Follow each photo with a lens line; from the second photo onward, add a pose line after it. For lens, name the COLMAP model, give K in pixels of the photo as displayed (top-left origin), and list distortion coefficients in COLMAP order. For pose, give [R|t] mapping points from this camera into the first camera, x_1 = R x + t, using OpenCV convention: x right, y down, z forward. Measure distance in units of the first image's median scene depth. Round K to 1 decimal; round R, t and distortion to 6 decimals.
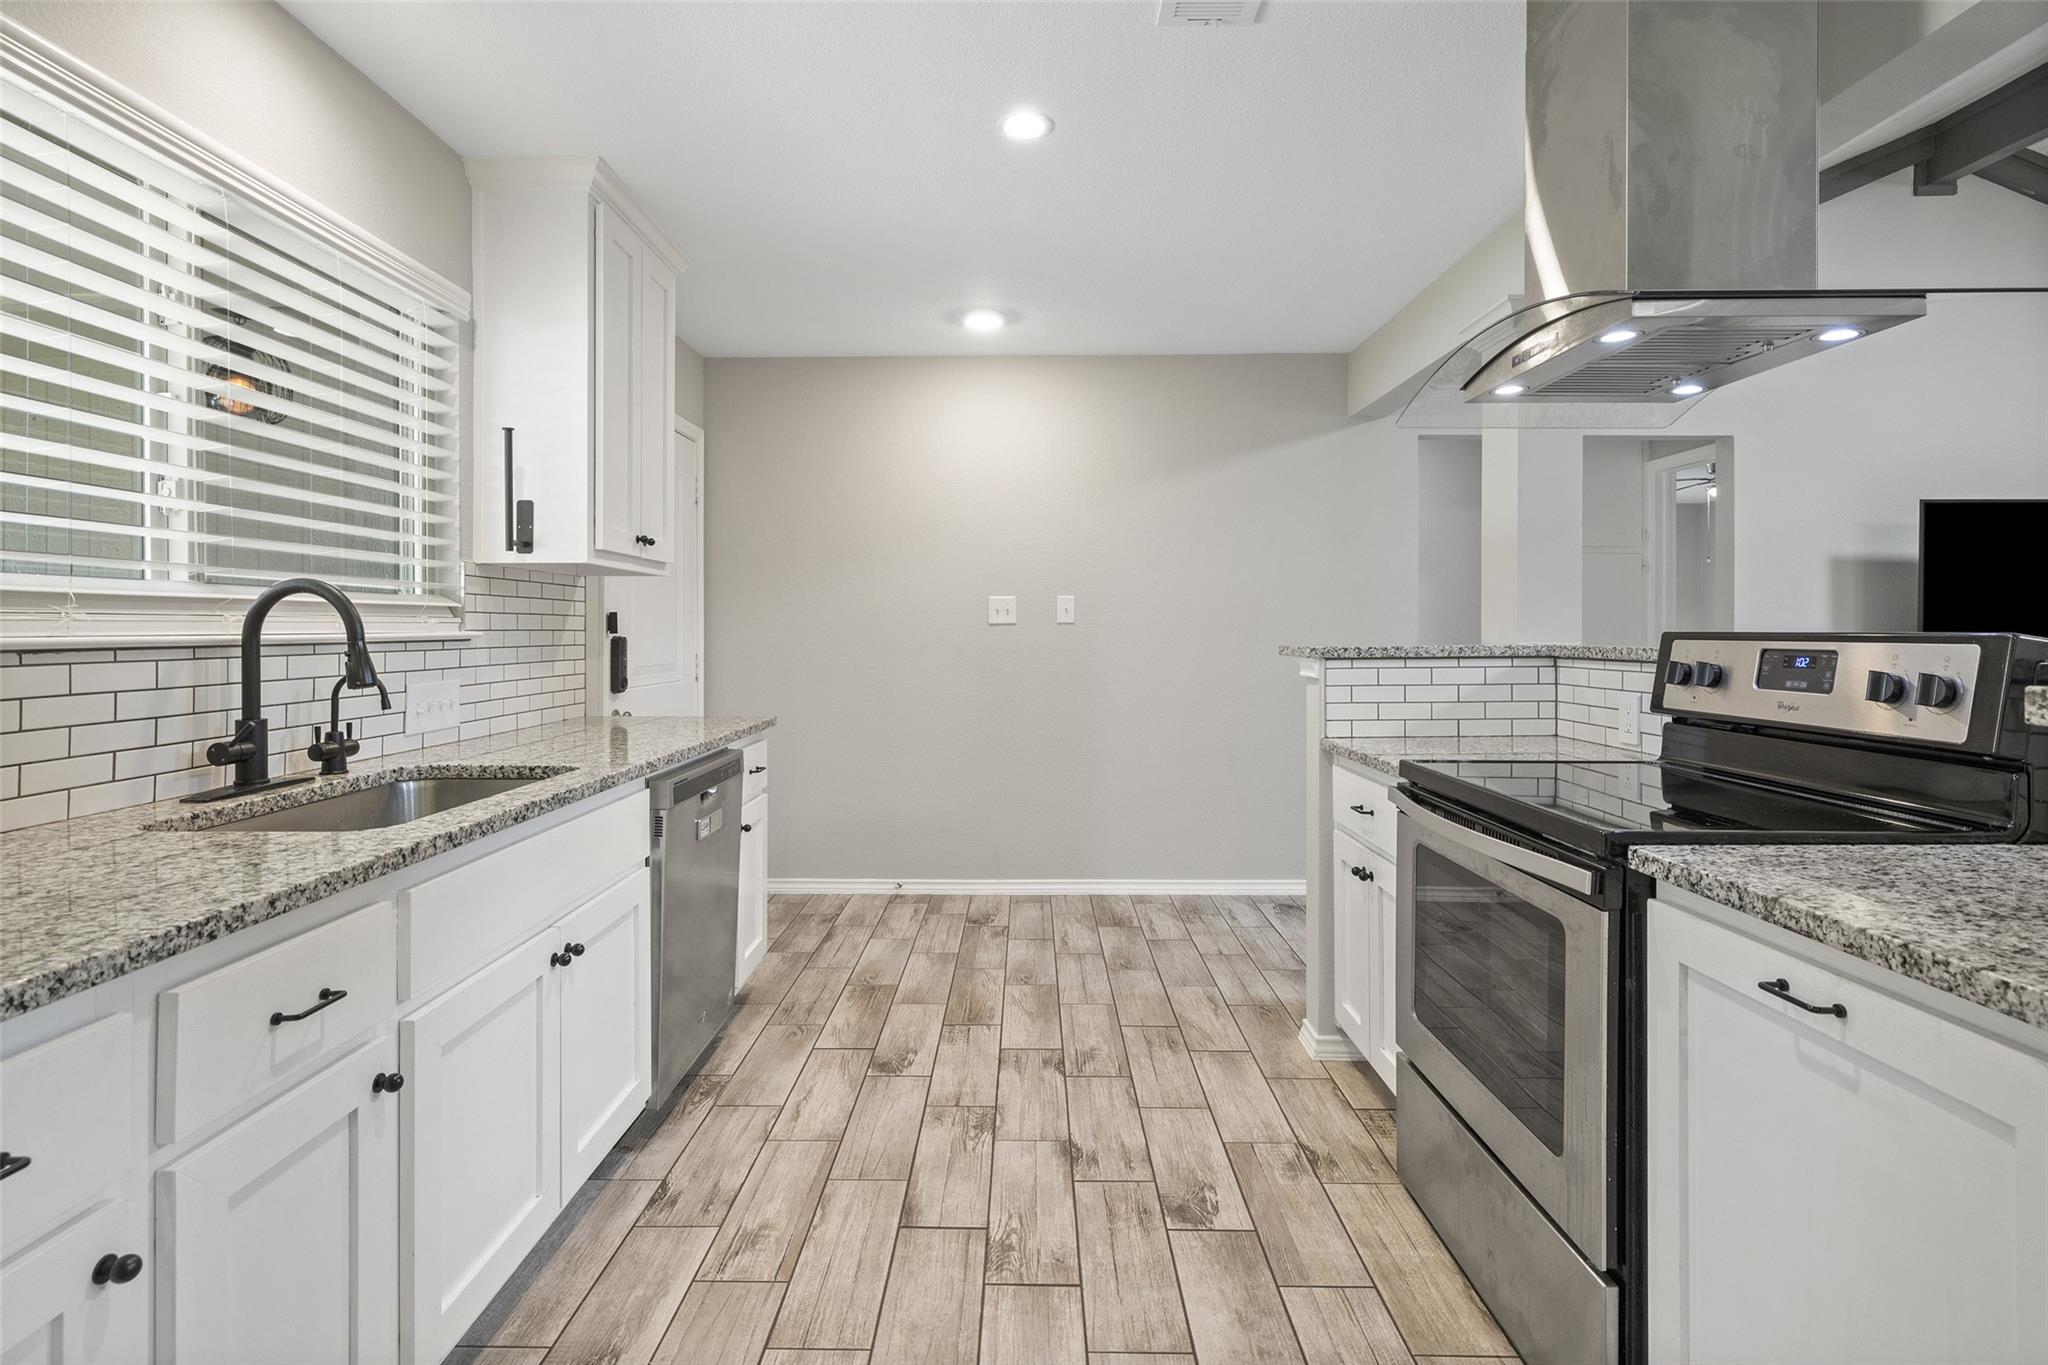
lens RADIAL K [[984.8, 0, 1018.2], [0, 984.8, 630.5], [0, 0, 1]] dist [-0.001153, -0.000179]
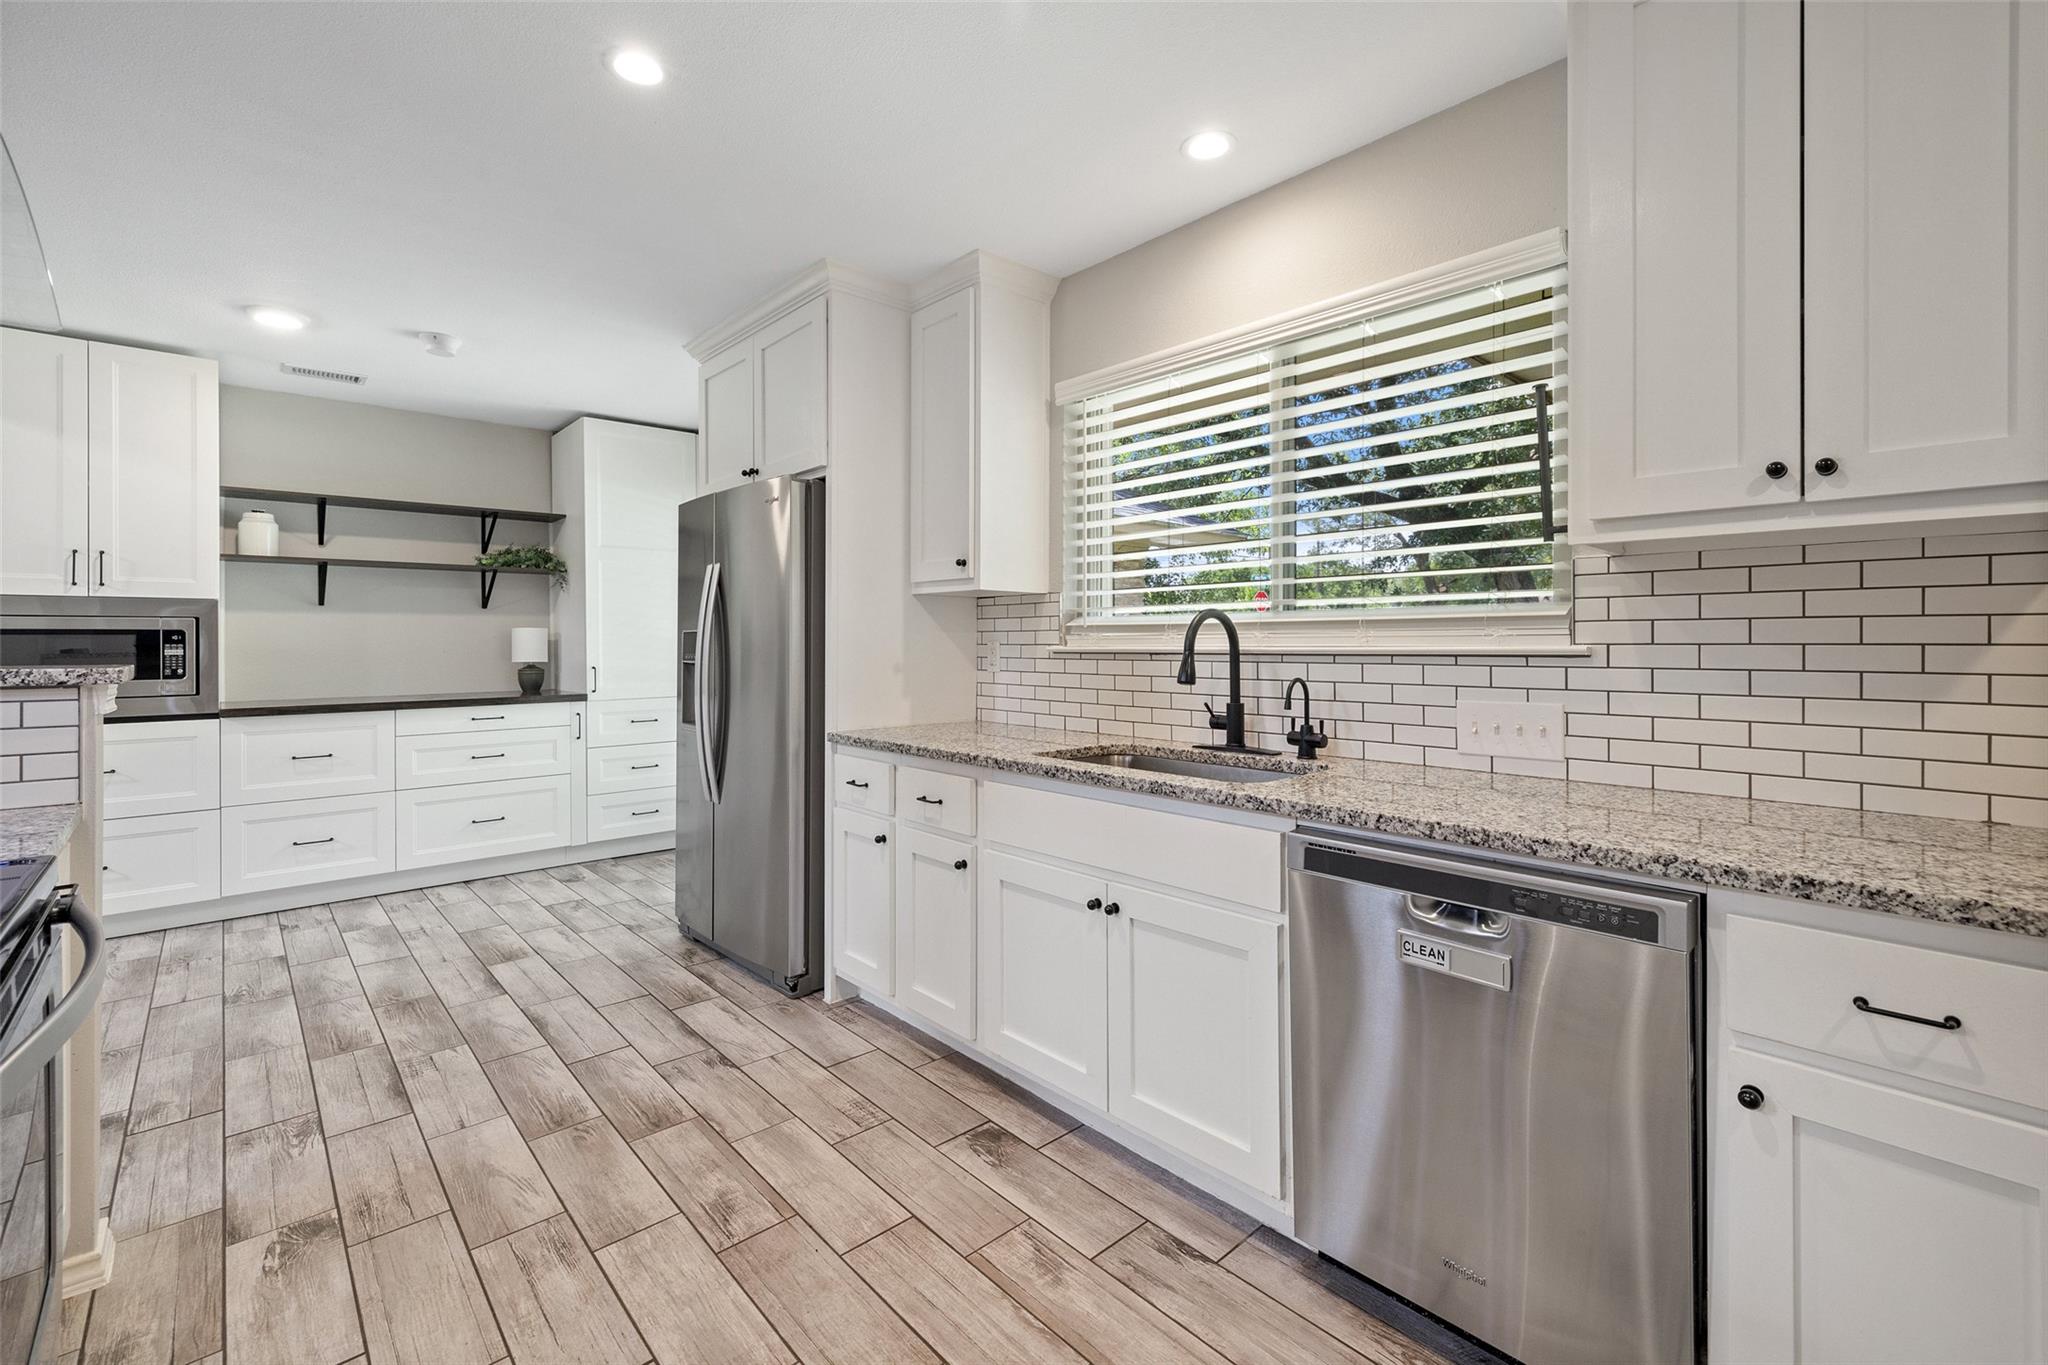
lens RADIAL K [[880.6, 0, 1015.8], [0, 880.6, 641.6], [0, 0, 1]] dist [-0.001321, 0.000451]
pose [[-0.735458, 0.000309, -0.677570, 0.374656], [0.000554, 1.000000, -0.000146, -0.003862], [0.677570, -0.000483, -0.735459, 1.755883]]
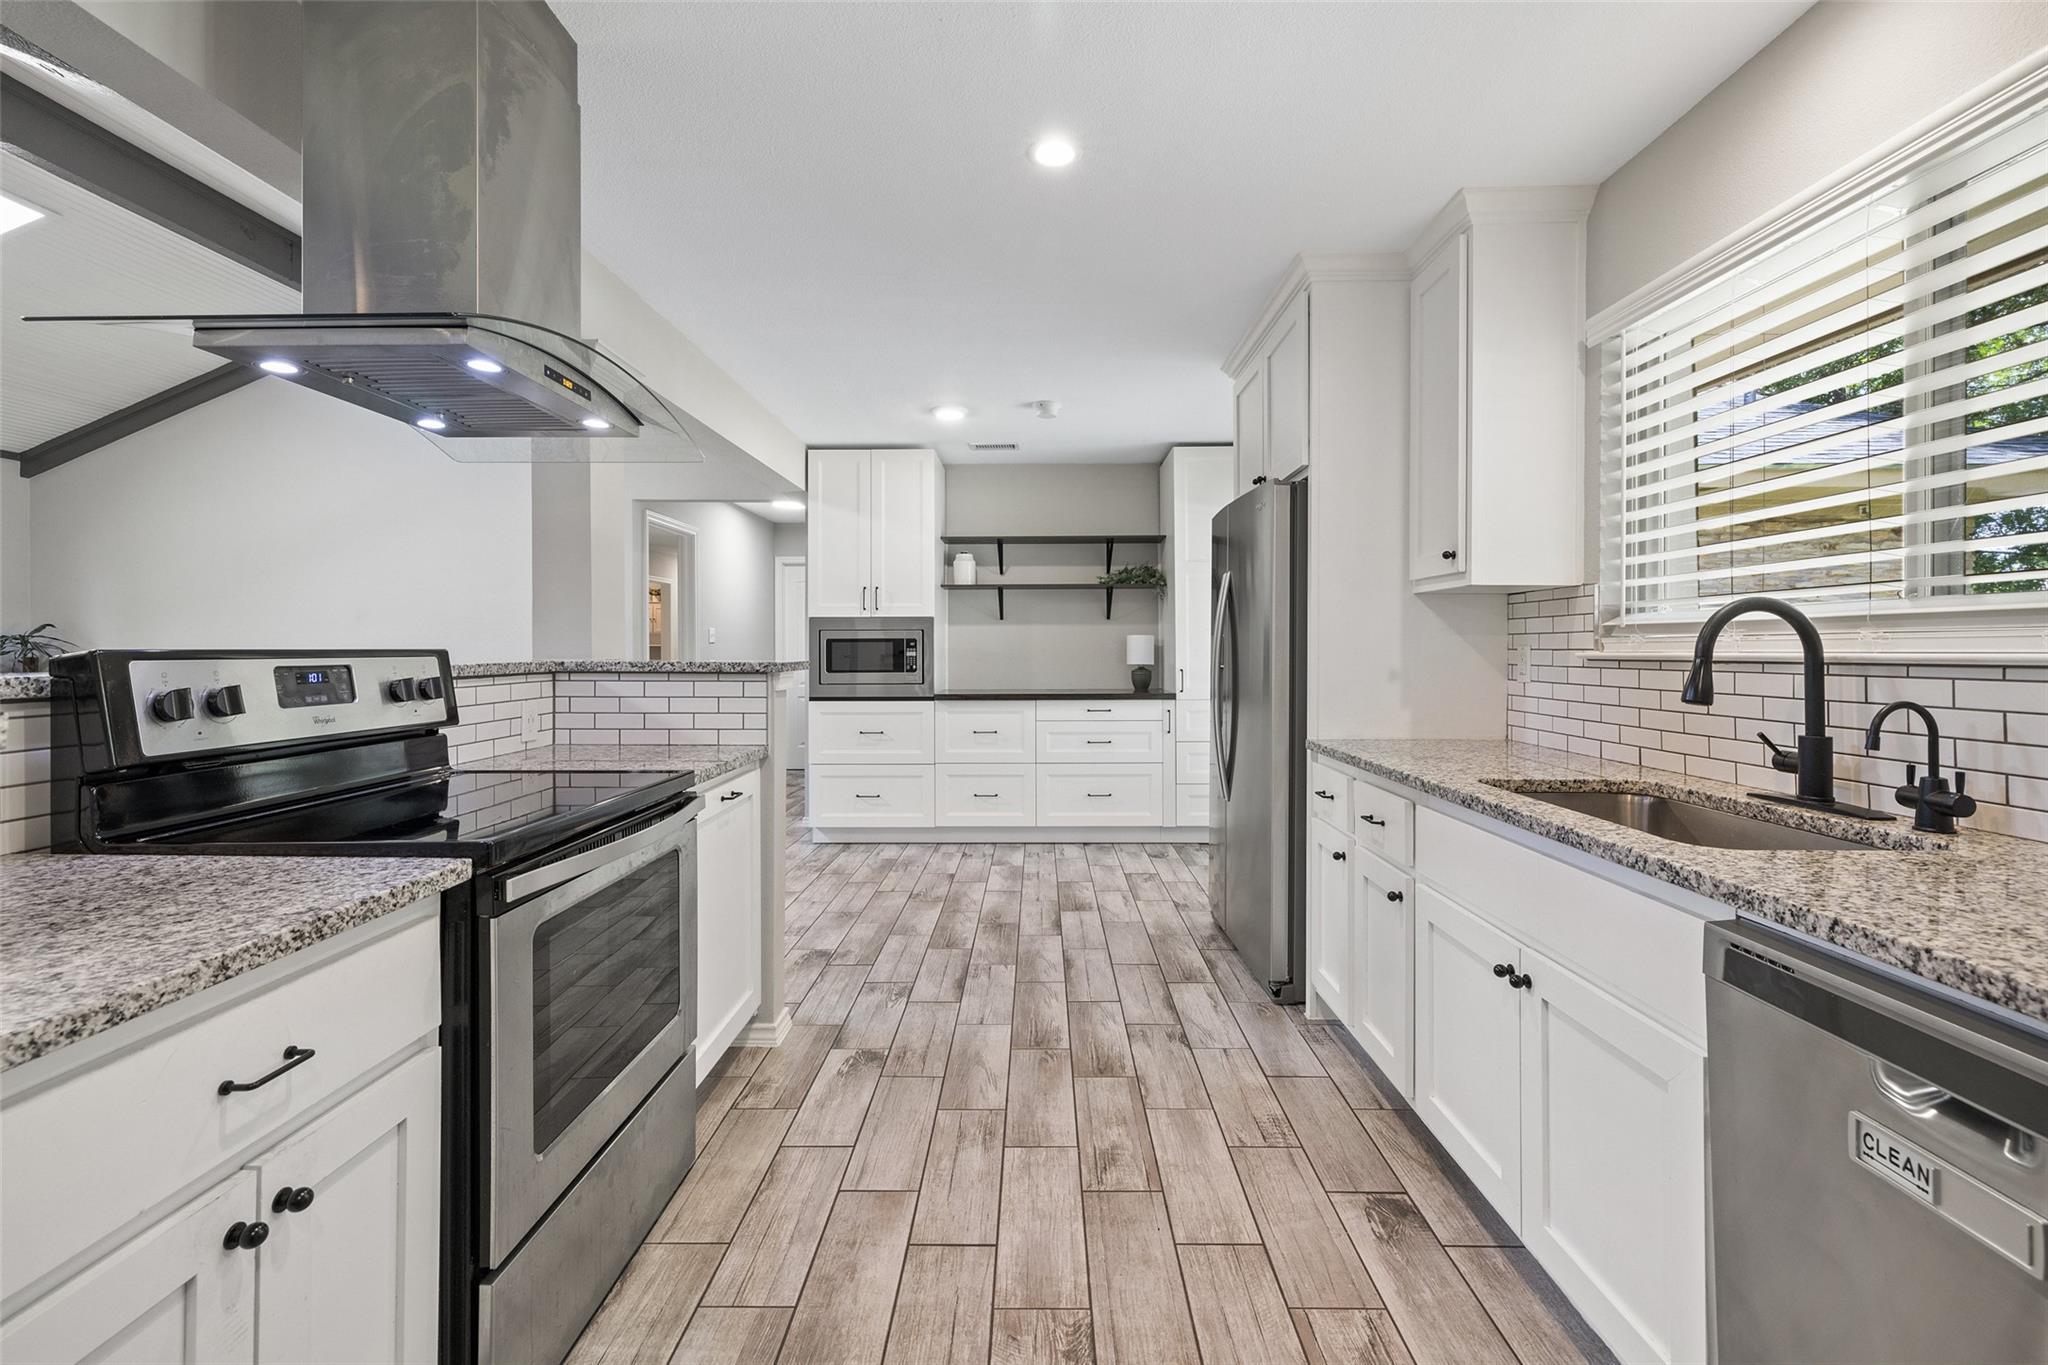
lens RADIAL K [[877.4, 0, 1022.5], [0, 877.4, 649.3], [0, 0, 1]] dist [0.000686, 0.000603]
pose [[-0.999983, -0.000442, 0.005820, 0.029408], [-0.000435, 0.999999, 0.001339, -0.000041], [-0.005820, 0.001337, -0.999982, 1.901679]]
